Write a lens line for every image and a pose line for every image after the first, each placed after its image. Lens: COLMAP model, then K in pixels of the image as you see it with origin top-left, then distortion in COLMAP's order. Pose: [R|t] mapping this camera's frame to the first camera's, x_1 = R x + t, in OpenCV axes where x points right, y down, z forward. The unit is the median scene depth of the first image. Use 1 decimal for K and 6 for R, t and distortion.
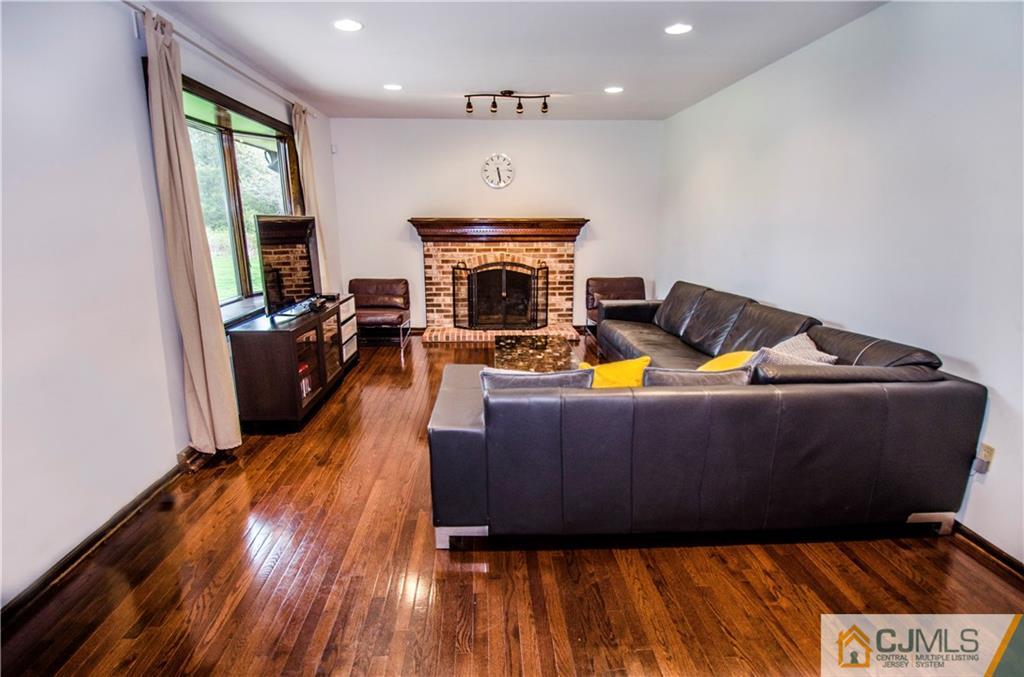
lens RADIAL K [[532.1, 0, 516.0], [0, 532.1, 341.1], [0, 0, 1]] dist [-0.015187, -0.001069]
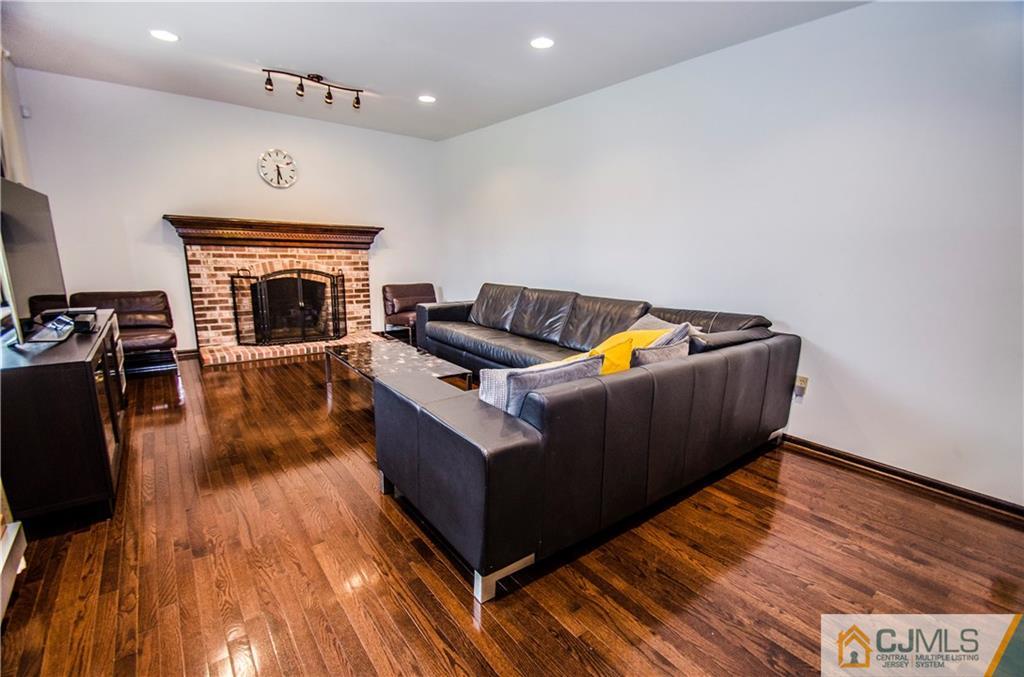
lens RADIAL K [[447.4, 0, 514.4], [0, 447.4, 345.2], [0, 0, 1]] dist [-0.003864, -0.003167]
pose [[0.819549, -0.096568, 0.564813, -0.160969], [0.099026, 0.994735, 0.026386, -0.000479], [-0.564387, 0.034306, 0.824797, 0.149772]]
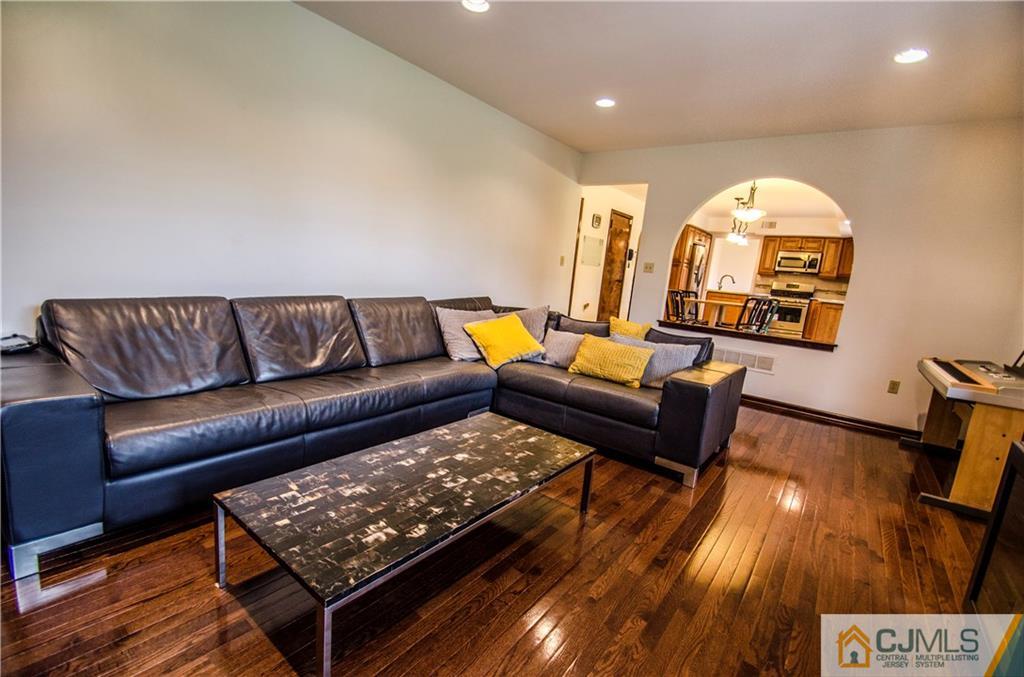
lens RADIAL K [[447.4, 0, 507.3], [0, 447.4, 344.9], [0, 0, 1]] dist [-0.003864, -0.003167]
pose [[-0.746254, -0.176306, 0.641888, -0.168364], [0.062608, 0.941423, 0.331366, -0.144150], [-0.662710, 0.287470, -0.691503, 0.834082]]
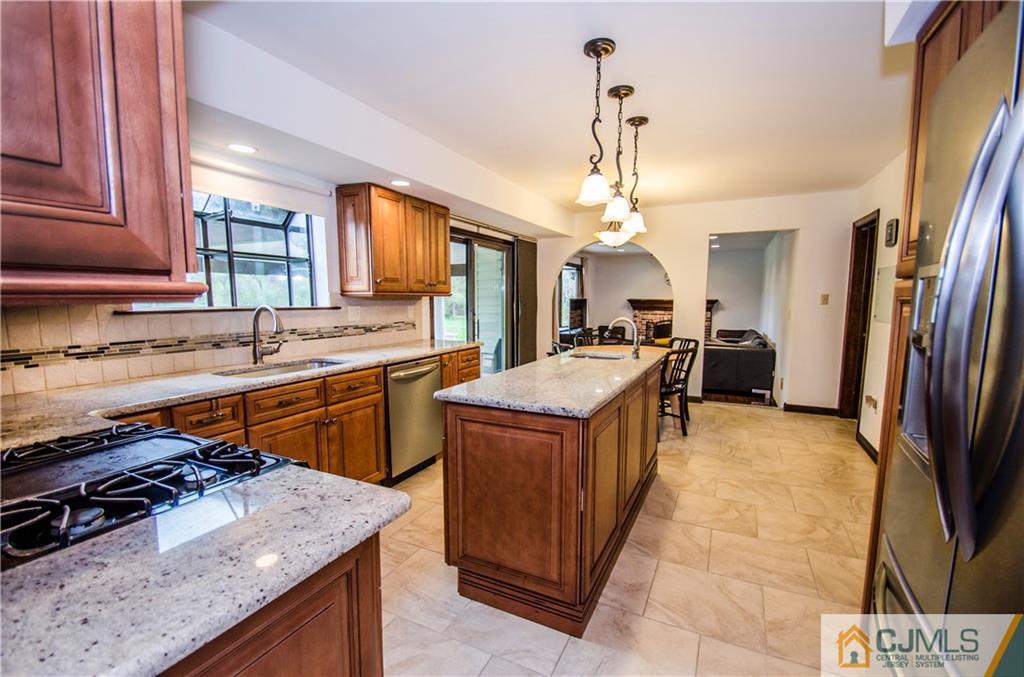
lens RADIAL K [[447.4, 0, 508.4], [0, 447.4, 344.3], [0, 0, 1]] dist [-0.003864, -0.003167]
pose [[0.869978, 0.055205, -0.489991, 0.277150], [-0.112506, 0.989724, -0.088248, 0.166143], [0.480084, 0.131901, 0.867249, -0.785965]]
